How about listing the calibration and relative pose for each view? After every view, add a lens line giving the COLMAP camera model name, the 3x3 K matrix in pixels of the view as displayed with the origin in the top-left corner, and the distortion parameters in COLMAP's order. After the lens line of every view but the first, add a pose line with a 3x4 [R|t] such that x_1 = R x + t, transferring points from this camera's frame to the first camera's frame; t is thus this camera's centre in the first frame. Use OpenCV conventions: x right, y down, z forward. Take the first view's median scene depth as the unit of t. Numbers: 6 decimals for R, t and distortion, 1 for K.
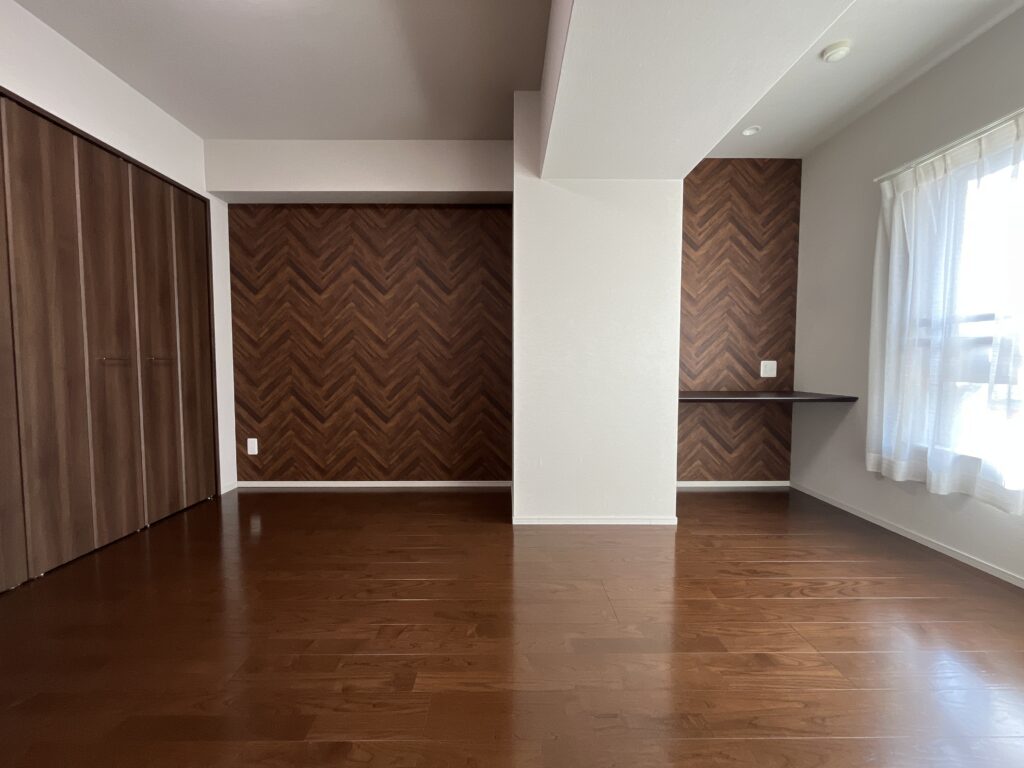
lens RADIAL K [[411.5, 0, 510.0], [0, 411.5, 383.7], [0, 0, 1]] dist [-0.000259, -0.003072]
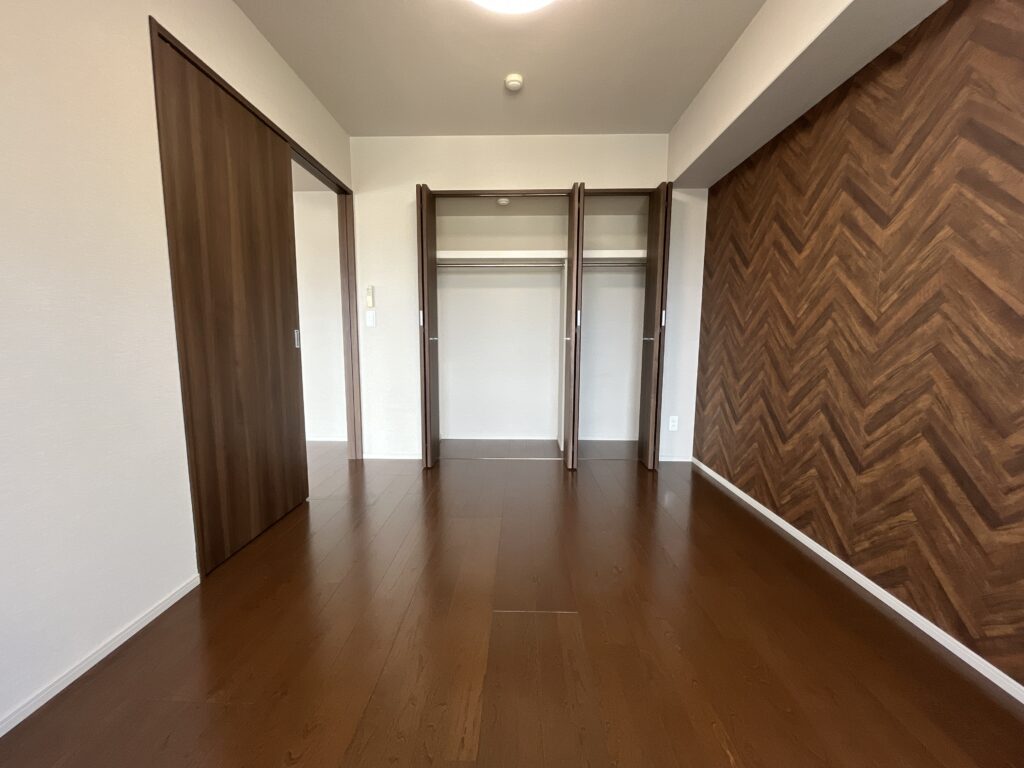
lens RADIAL K [[411.5, 0, 509.4], [0, 411.5, 386.7], [0, 0, 1]] dist [-0.000259, -0.003072]
pose [[-0.021279, 0.120052, -0.992540, 0.978292], [-0.061020, 0.990758, 0.121144, -0.160333], [0.997910, 0.063143, -0.013757, 0.552221]]
